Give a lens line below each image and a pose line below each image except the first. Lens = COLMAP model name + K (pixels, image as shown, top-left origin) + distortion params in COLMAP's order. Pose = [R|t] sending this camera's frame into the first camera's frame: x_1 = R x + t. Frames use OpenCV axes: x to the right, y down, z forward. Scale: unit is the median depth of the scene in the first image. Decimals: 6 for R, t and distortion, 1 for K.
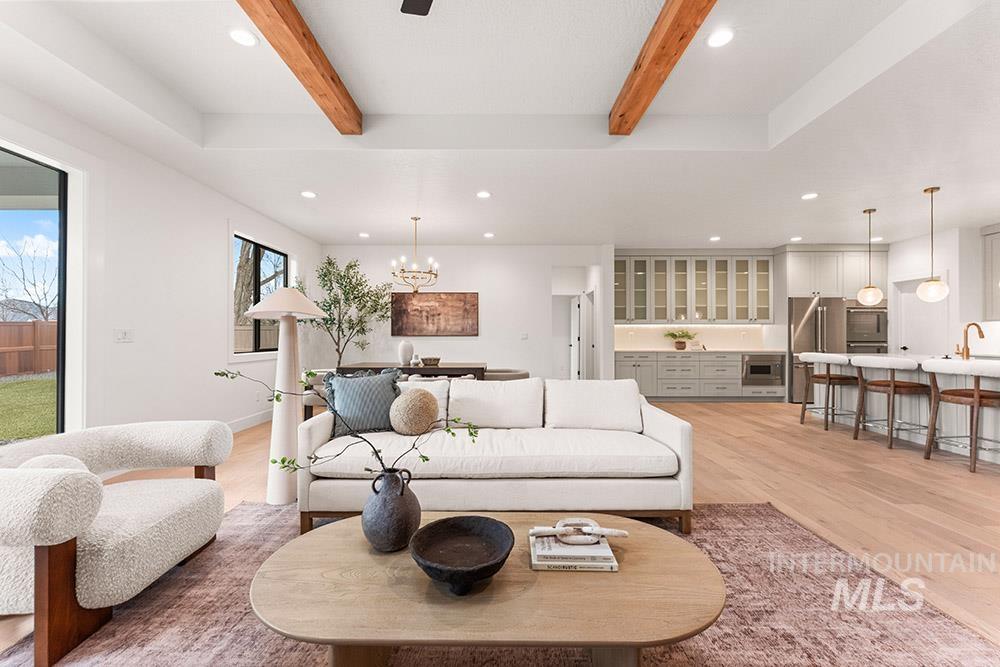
lens RADIAL K [[418.9, 0, 494.8], [0, 418.9, 334.6], [0, 0, 1]] dist [0.000091, 0.000289]
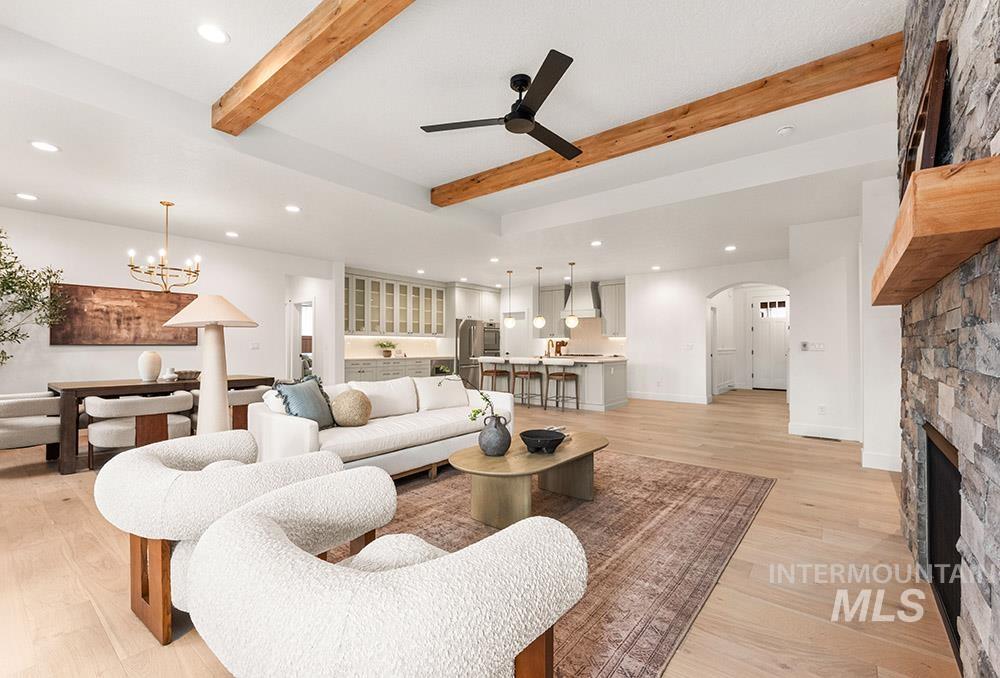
lens RADIAL K [[428.8, 0, 511.5], [0, 428.8, 341.7], [0, 0, 1]] dist [-0.000565, 0.000062]
pose [[0.611363, 0.009024, 0.791299, -0.340637], [-0.004185, 0.999958, -0.008170, 0.000167], [-0.791339, 0.001683, 0.611375, -0.043757]]
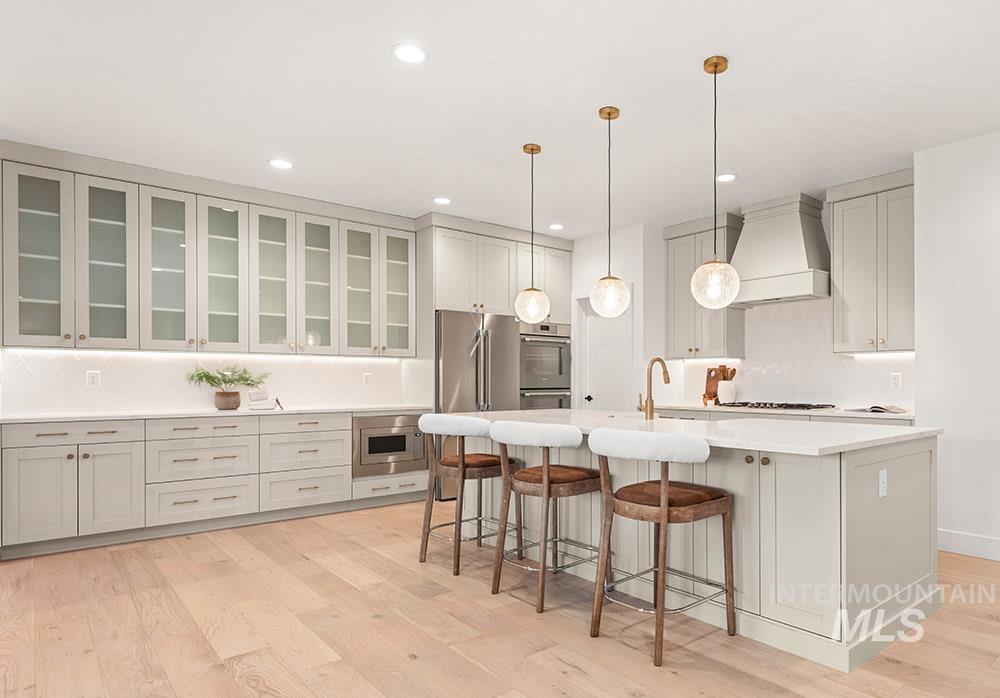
lens RADIAL K [[610.1, 0, 588.2], [0, 610.1, 381.3], [0, 0, 1]] dist [0.002410, 0.000987]
pose [[0.736528, -0.000252, 0.676407, 0.305602], [-0.002986, 0.999989, 0.003623, 0.001902], [-0.676401, -0.004688, 0.736519, 0.271531]]
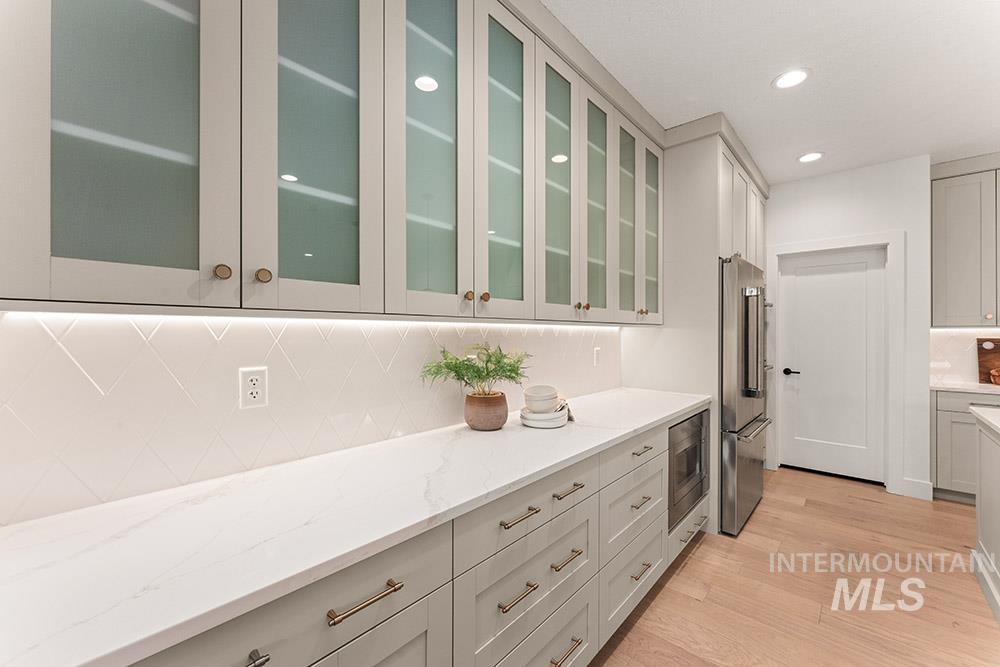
lens RADIAL K [[400.3, 0, 503.8], [0, 400.3, 330.6], [0, 0, 1]] dist [-0.000116, 0.000400]
pose [[0.662226, 0.003931, 0.749294, 0.300897], [-0.003543, 0.999991, -0.002115, -0.020453], [-0.749296, -0.001255, 0.662235, 0.906030]]
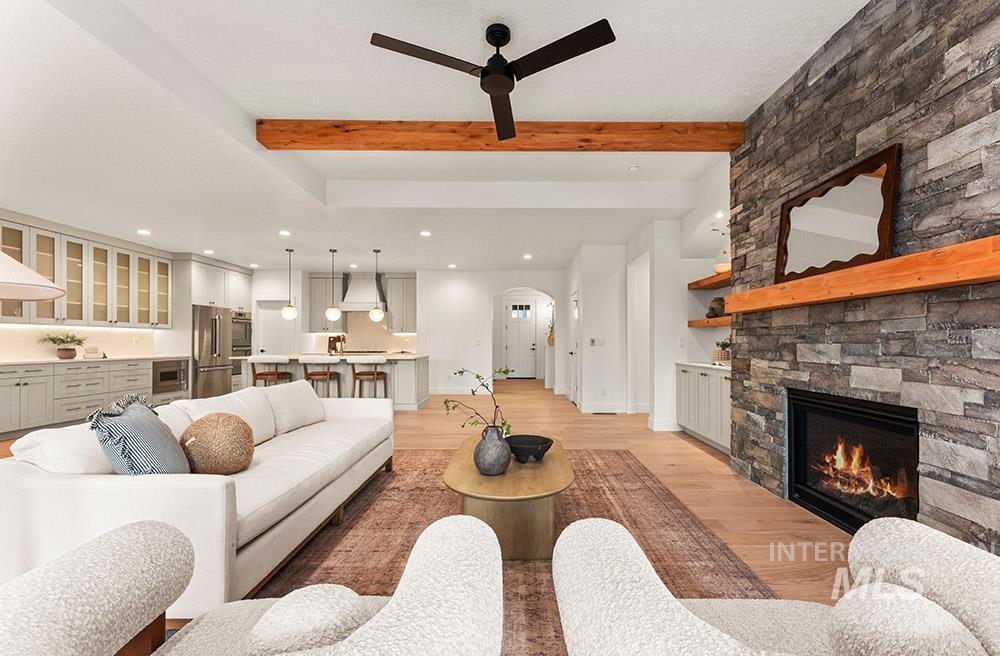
lens RADIAL K [[418.9, 0, 516.7], [0, 418.9, 341.0], [0, 0, 1]] dist [0.000091, 0.000289]
pose [[-0.013232, 0.002803, 0.999909, -0.357355], [-0.005363, 0.999981, -0.002874, 0.001144], [-0.999898, -0.005400, -0.013217, 0.203161]]
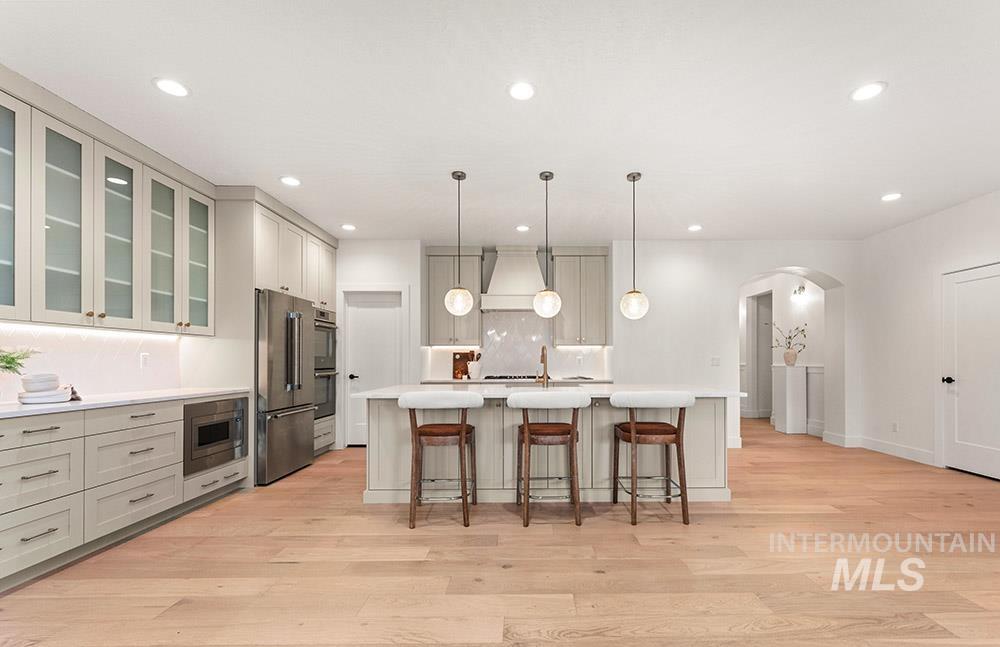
lens RADIAL K [[440.7, 0, 533.1], [0, 440.7, 359.4], [0, 0, 1]] dist [0.000083, 0.000201]
pose [[-0.022681, 0.004542, 0.999732, 0.134683], [-0.003092, 0.999985, -0.004614, 0.003024], [-0.999738, -0.003196, -0.022667, 0.660521]]
